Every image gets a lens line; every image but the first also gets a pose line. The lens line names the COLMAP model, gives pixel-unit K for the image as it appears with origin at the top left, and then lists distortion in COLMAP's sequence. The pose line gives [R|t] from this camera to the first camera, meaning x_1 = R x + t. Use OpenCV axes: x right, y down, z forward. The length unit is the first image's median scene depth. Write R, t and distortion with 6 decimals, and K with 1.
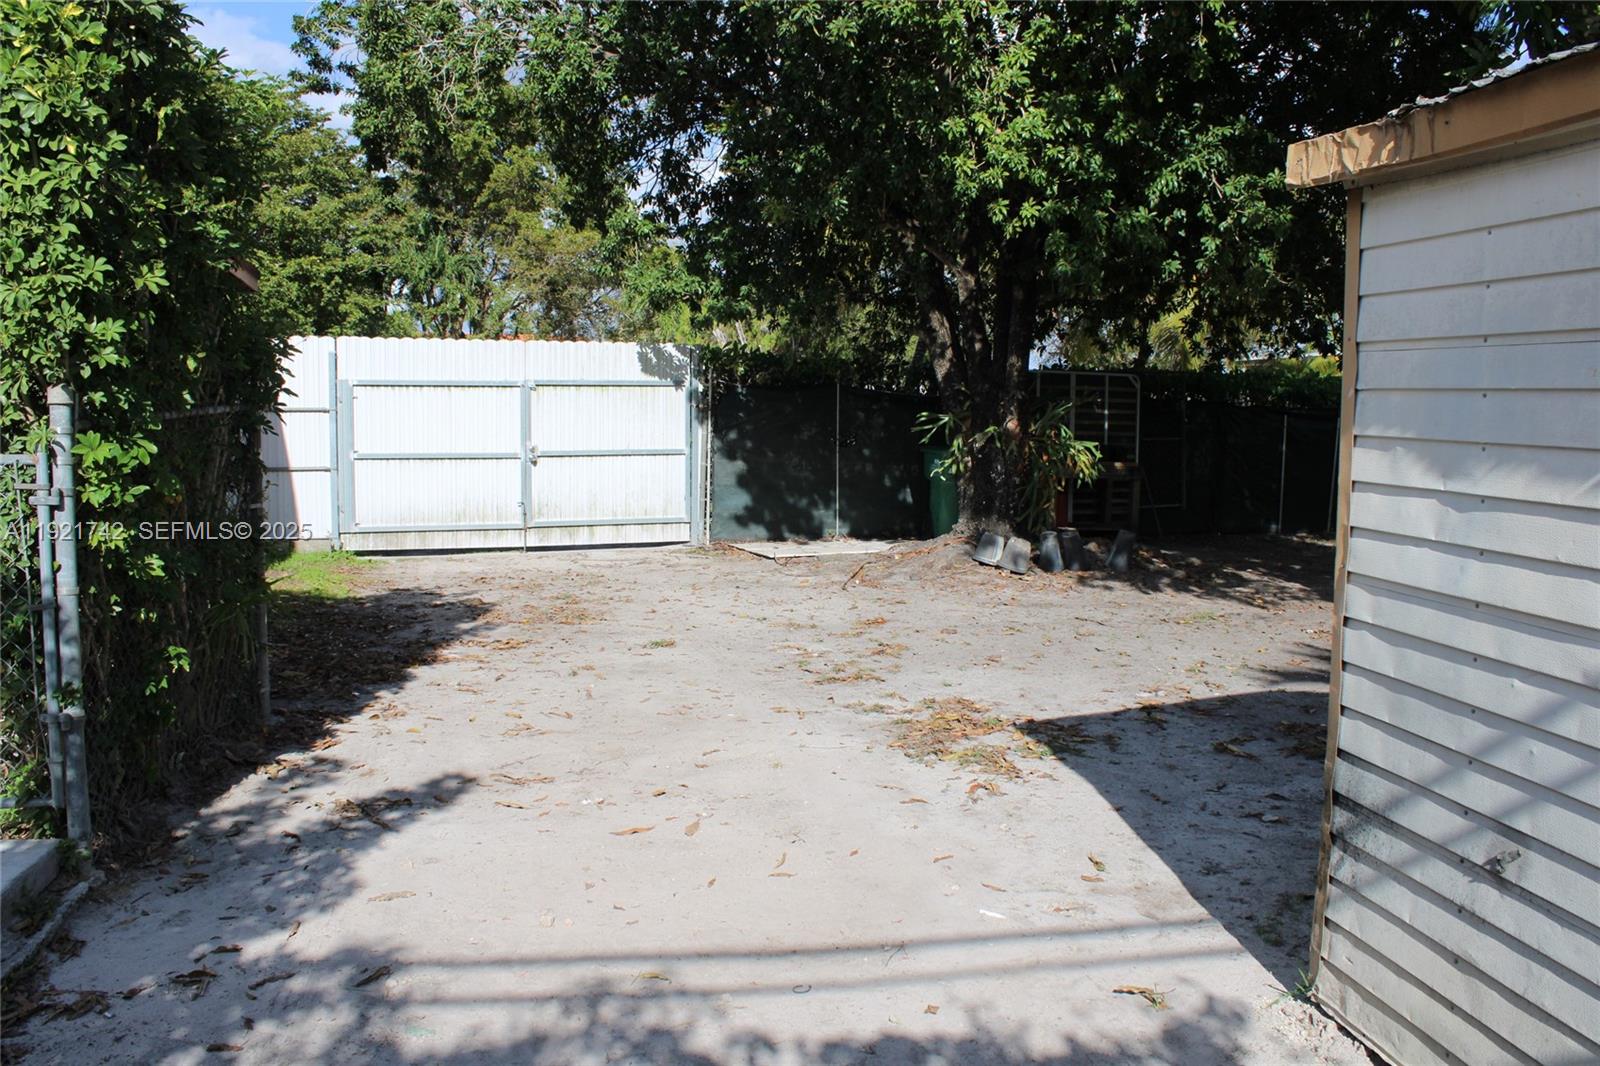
lens RADIAL K [[1338.5, 0, 809.3], [0, 1338.5, 521.6], [0, 0, 1]] dist [-0.163861, 0.152794]
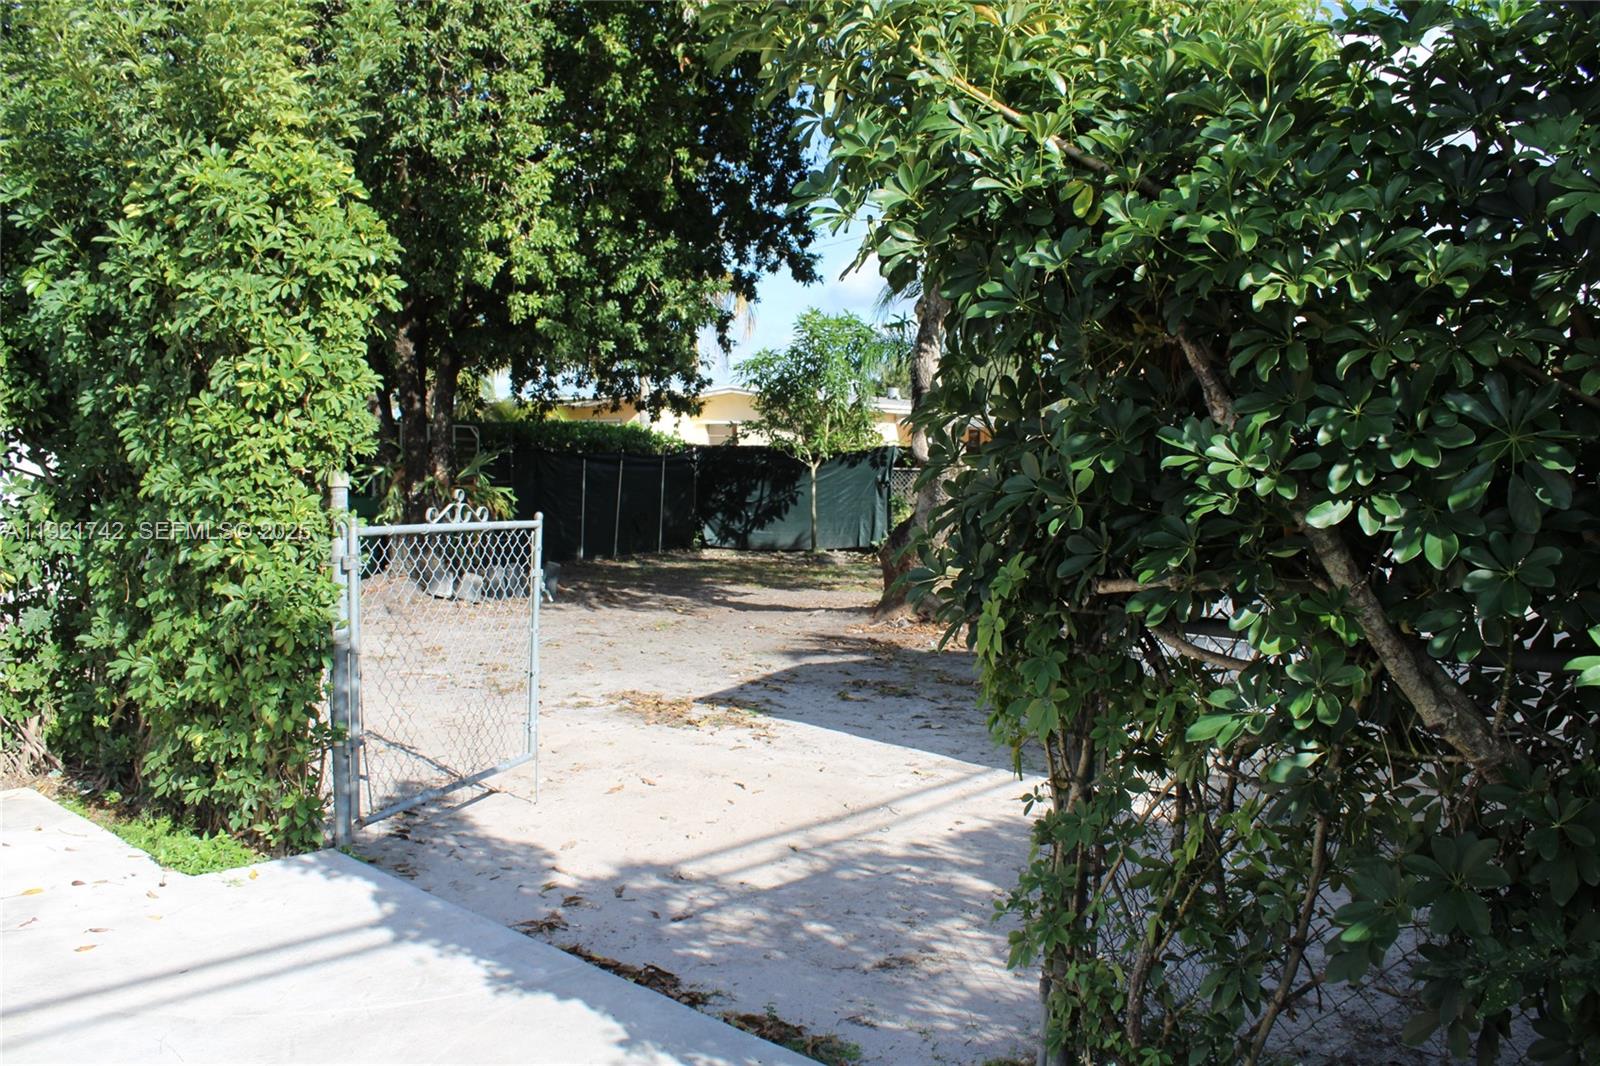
lens RADIAL K [[1338.5, 0, 809.3], [0, 1338.5, 521.6], [0, 0, 1]] dist [-0.163861, 0.152794]
pose [[0.778920, -0.036369, 0.626068, -0.406868], [0.051515, 0.998654, -0.006079, -0.012083], [-0.625004, 0.036987, 0.779745, -0.102451]]
